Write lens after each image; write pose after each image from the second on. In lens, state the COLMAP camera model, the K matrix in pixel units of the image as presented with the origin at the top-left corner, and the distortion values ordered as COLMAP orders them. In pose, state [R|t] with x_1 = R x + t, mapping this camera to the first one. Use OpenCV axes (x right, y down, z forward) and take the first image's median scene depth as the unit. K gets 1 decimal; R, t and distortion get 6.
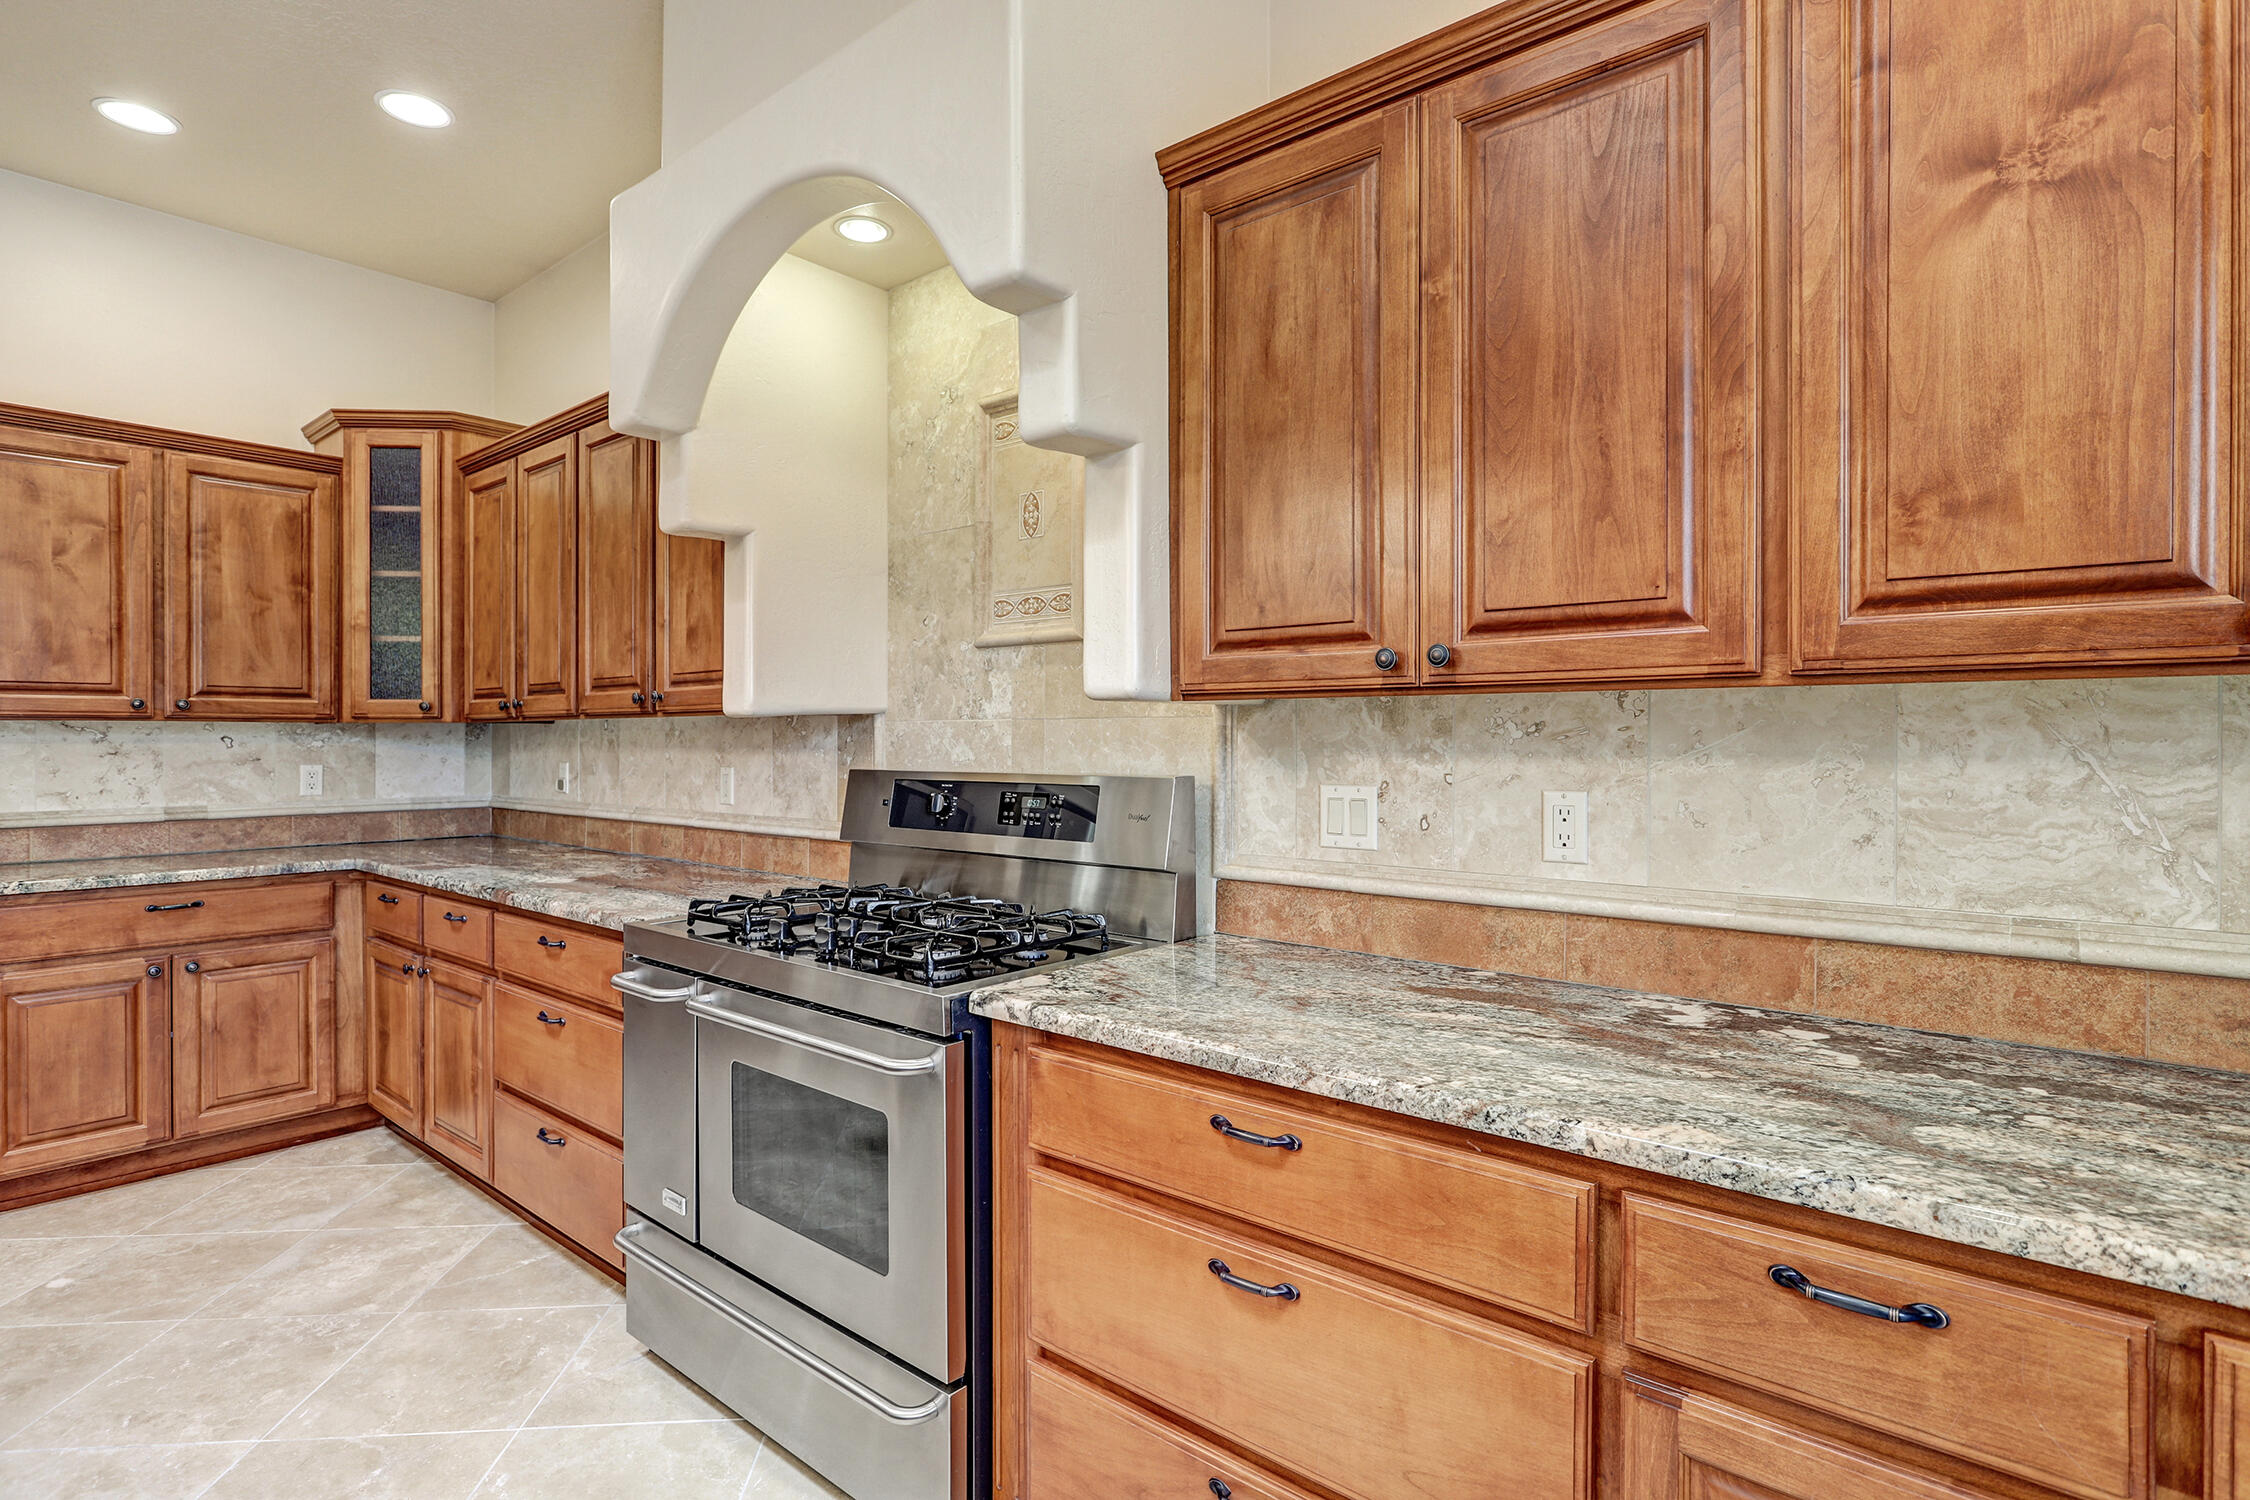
lens RADIAL K [[1118.0, 0, 1119.4], [0, 1118.0, 742.9], [0, 0, 1]] dist [-0.002428, -0.000042]
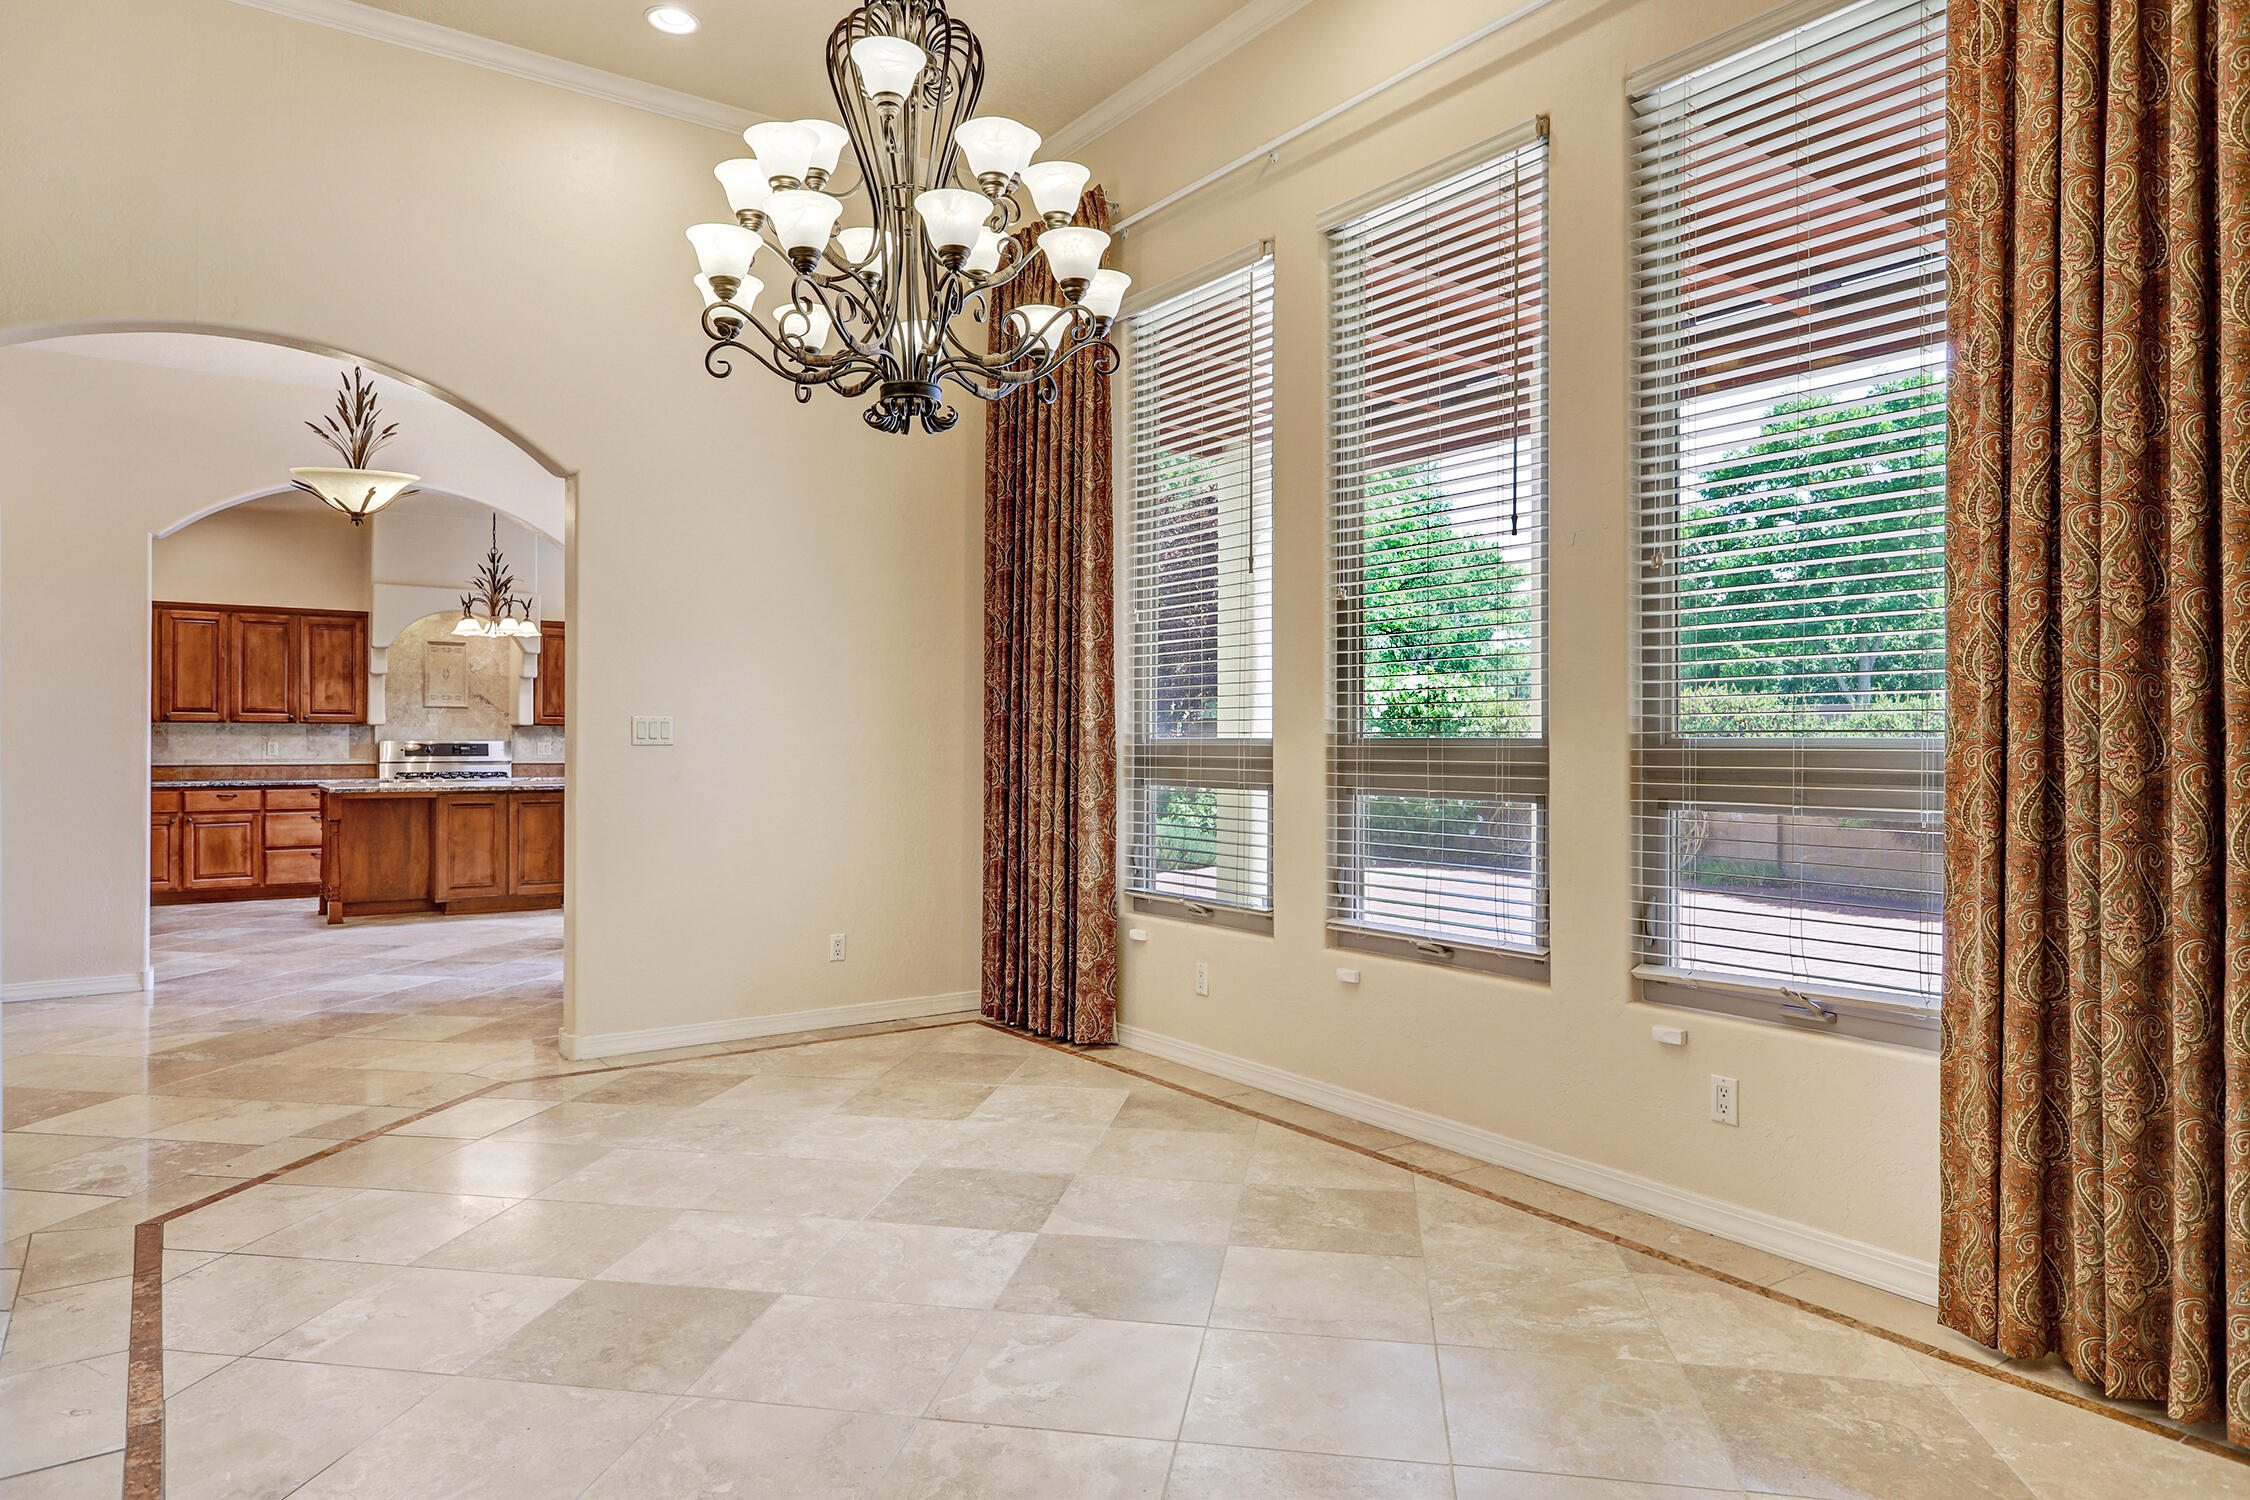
lens RADIAL K [[1350.4, 0, 1122.7], [0, 1350.4, 737.3], [0, 0, 1]] dist [-0.001860, -0.001352]
pose [[0.249710, 0.007015, 0.968295, -3.276857], [0.001548, 0.999970, -0.007644, 0.042773], [-0.968319, 0.003407, 0.249692, -1.974288]]
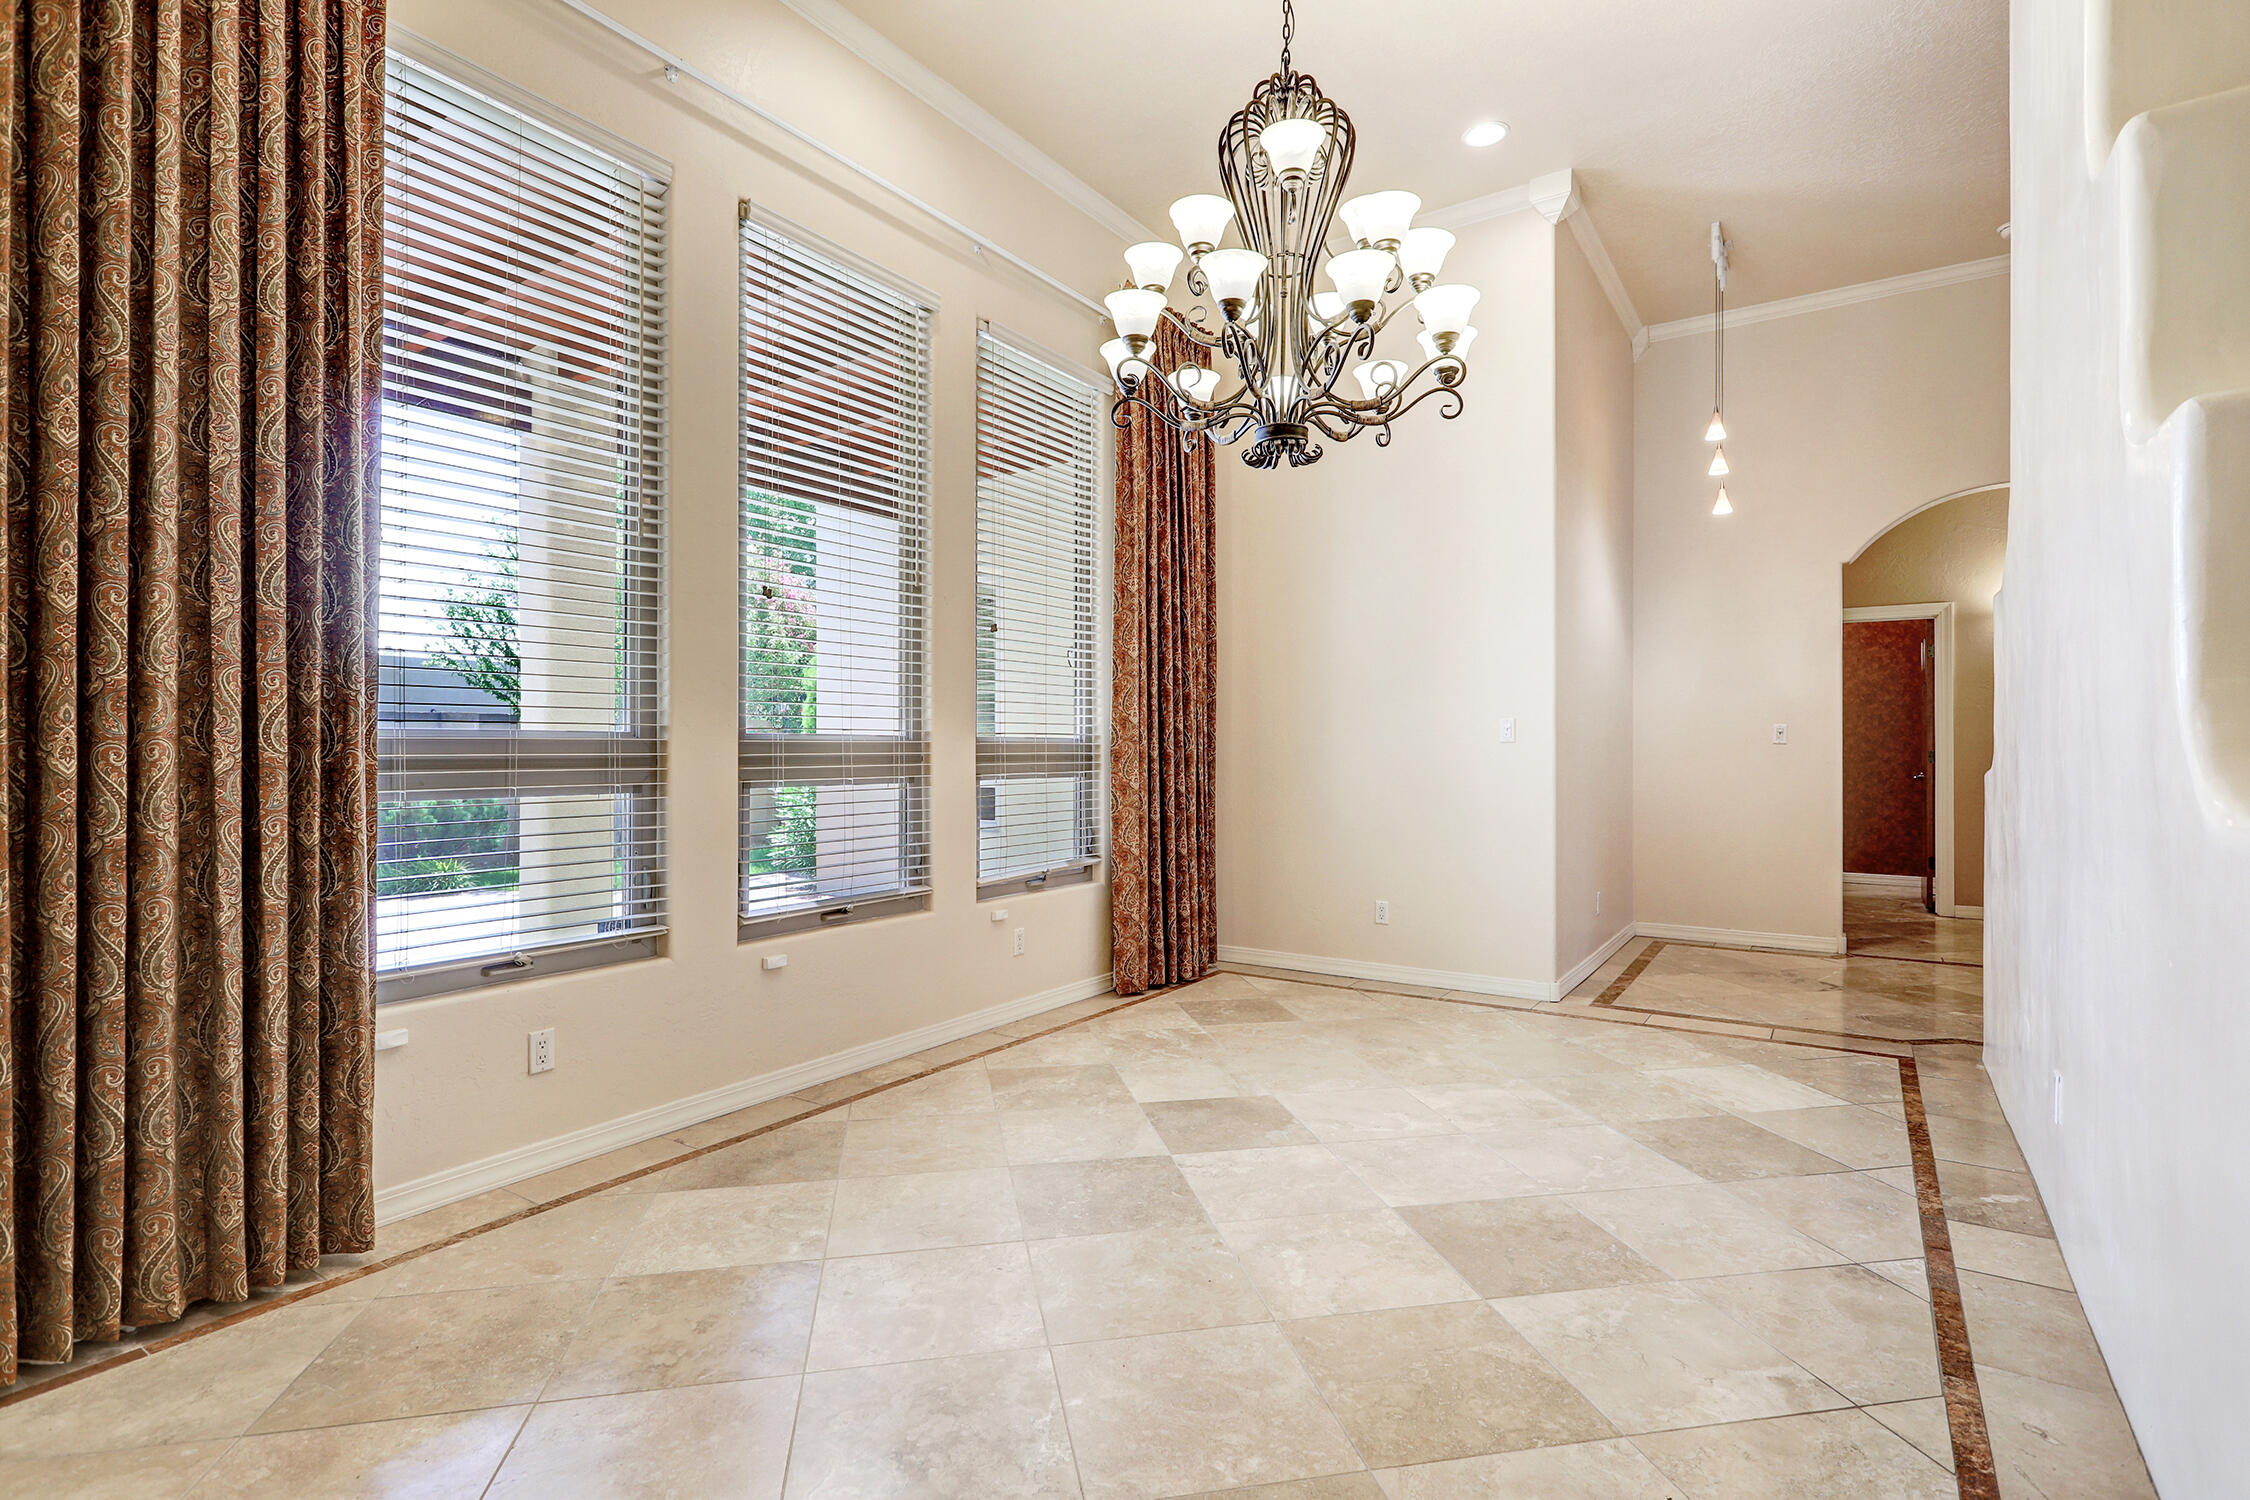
lens RADIAL K [[1080.9, 0, 1127.5], [0, 1080.9, 741.7], [0, 0, 1]] dist [-0.001016, 0.000599]
pose [[-0.994121, 0.002825, -0.108242, -2.090436], [0.003035, 0.999994, -0.001772, 0.048056], [0.108236, -0.002090, -0.994123, -0.633994]]
